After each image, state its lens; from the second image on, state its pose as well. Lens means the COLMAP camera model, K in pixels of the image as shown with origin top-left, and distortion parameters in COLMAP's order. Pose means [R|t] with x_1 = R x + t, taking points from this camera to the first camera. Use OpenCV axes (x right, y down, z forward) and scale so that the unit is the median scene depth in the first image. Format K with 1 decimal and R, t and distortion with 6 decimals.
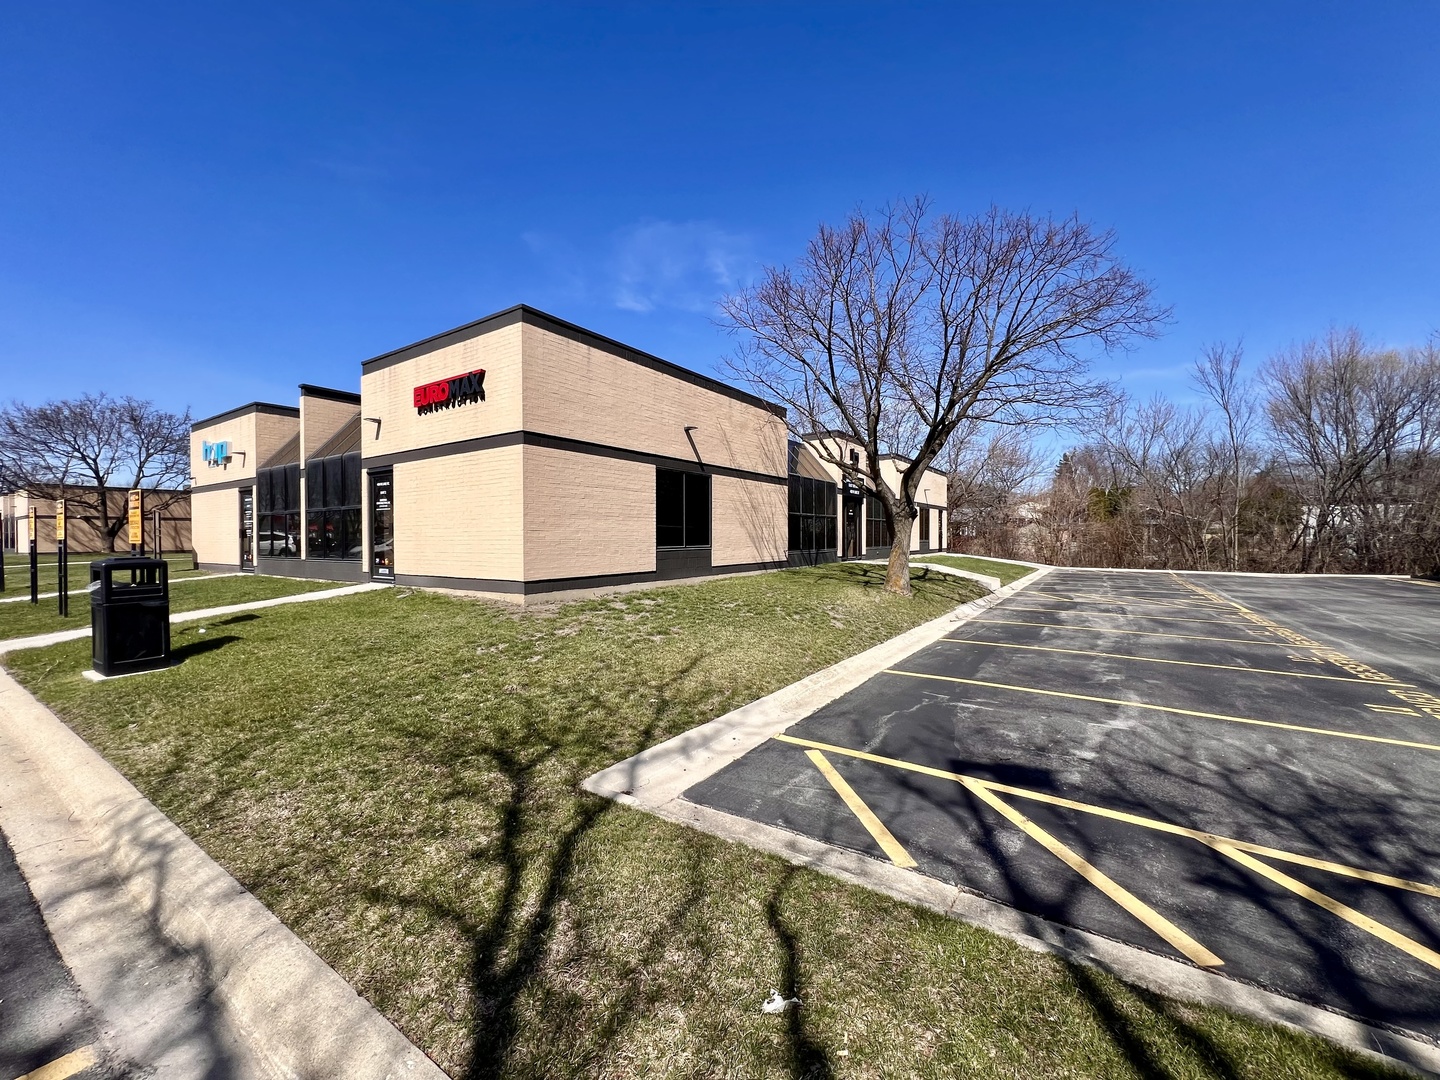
lens RADIAL K [[577.7, 0, 717.0], [0, 577.7, 538.1], [0, 0, 1]] dist [-0.000969, 0.001110]
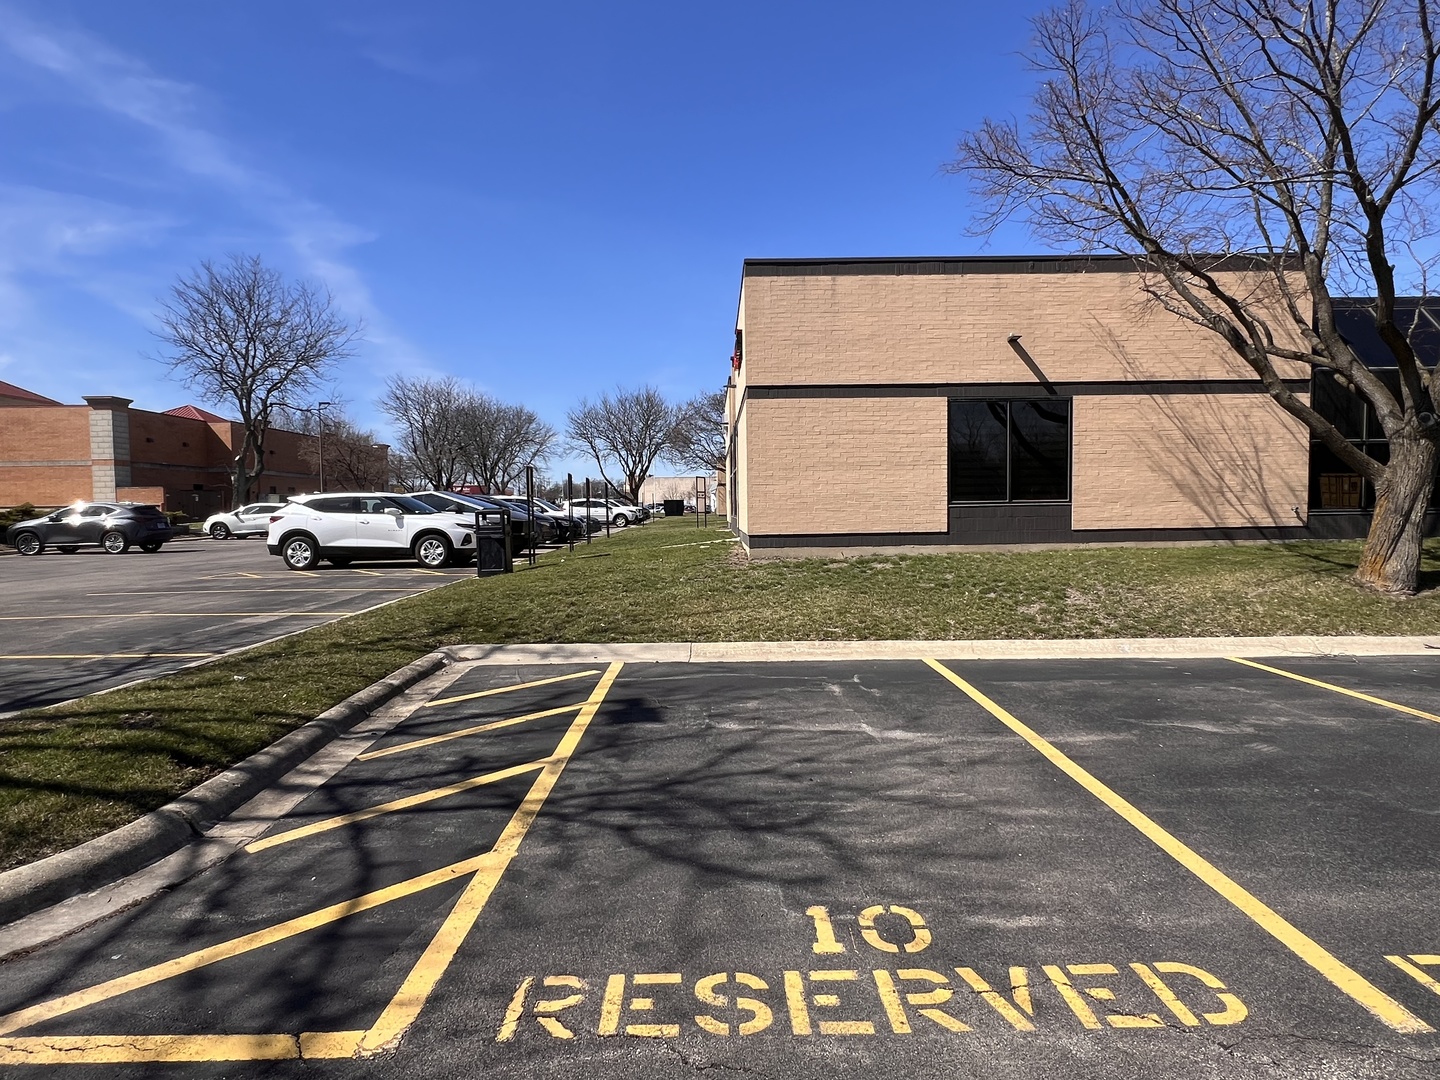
lens RADIAL K [[805.1, 0, 729.9], [0, 805.1, 547.5], [0, 0, 1]] dist [-0.001813, -0.000732]
pose [[0.571702, 0.037169, -0.819619, 0.630534], [0.011383, 0.998518, 0.053221, 0.016299], [0.820382, -0.039756, 0.570432, 0.125478]]
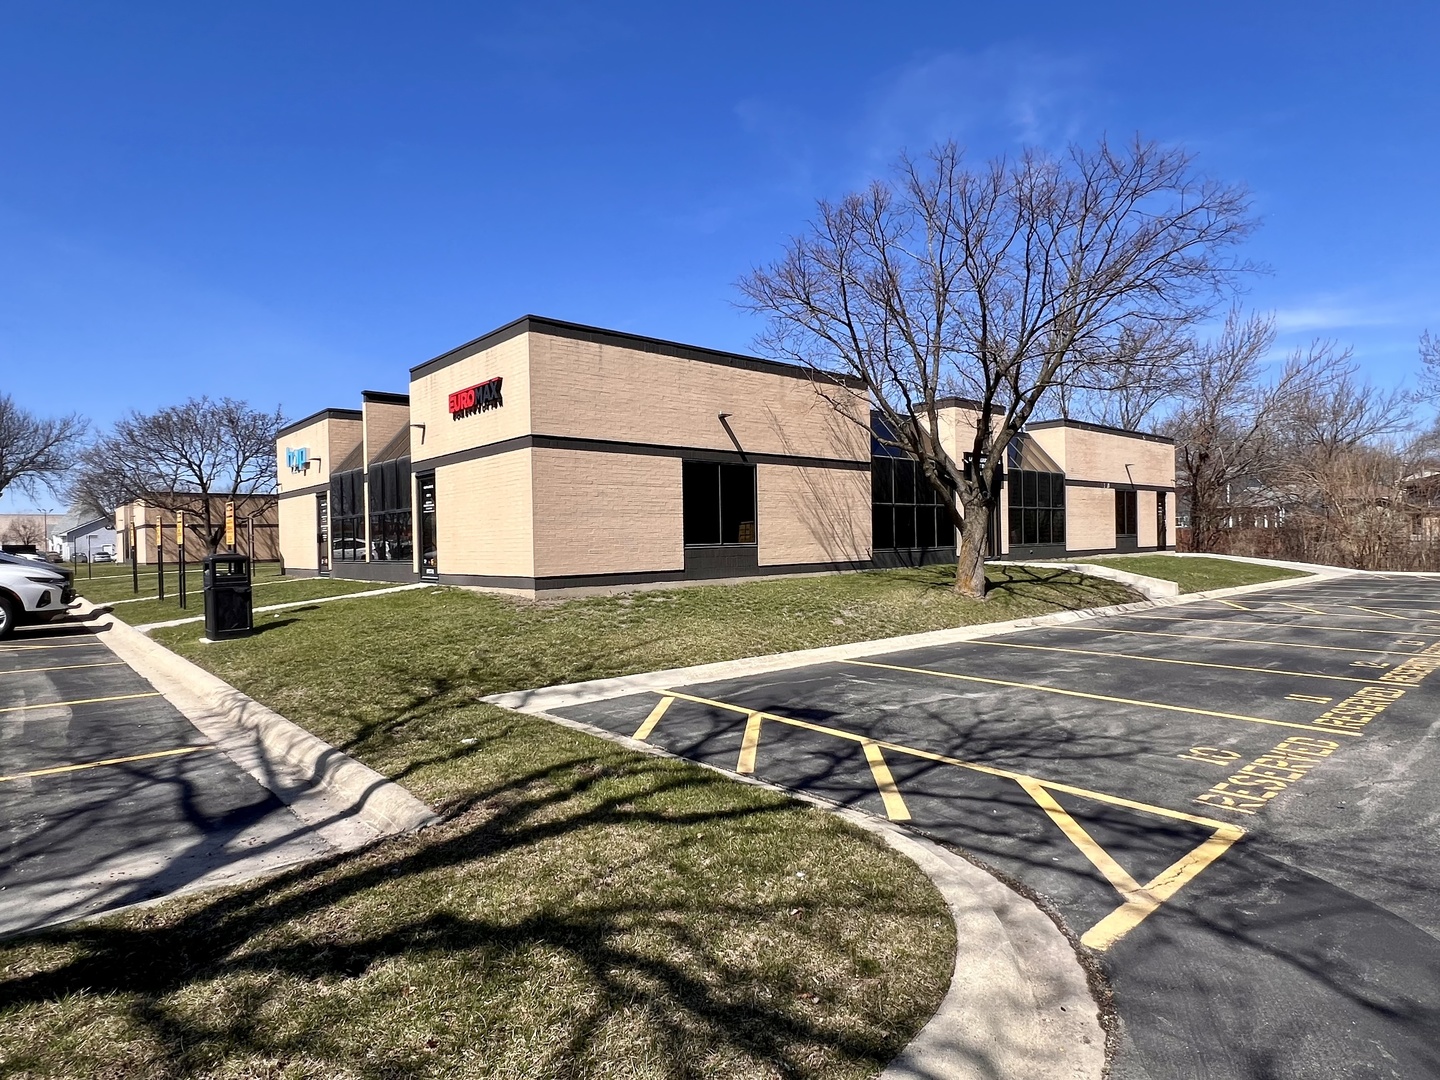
lens RADIAL K [[805.1, 0, 720.4], [0, 805.1, 542.7], [0, 0, 1]] dist [-0.001813, -0.000732]
pose [[0.969570, -0.014423, -0.244389, 0.276049], [0.015275, 0.999882, 0.001591, 0.011424], [0.244337, -0.005275, 0.969676, -0.265424]]
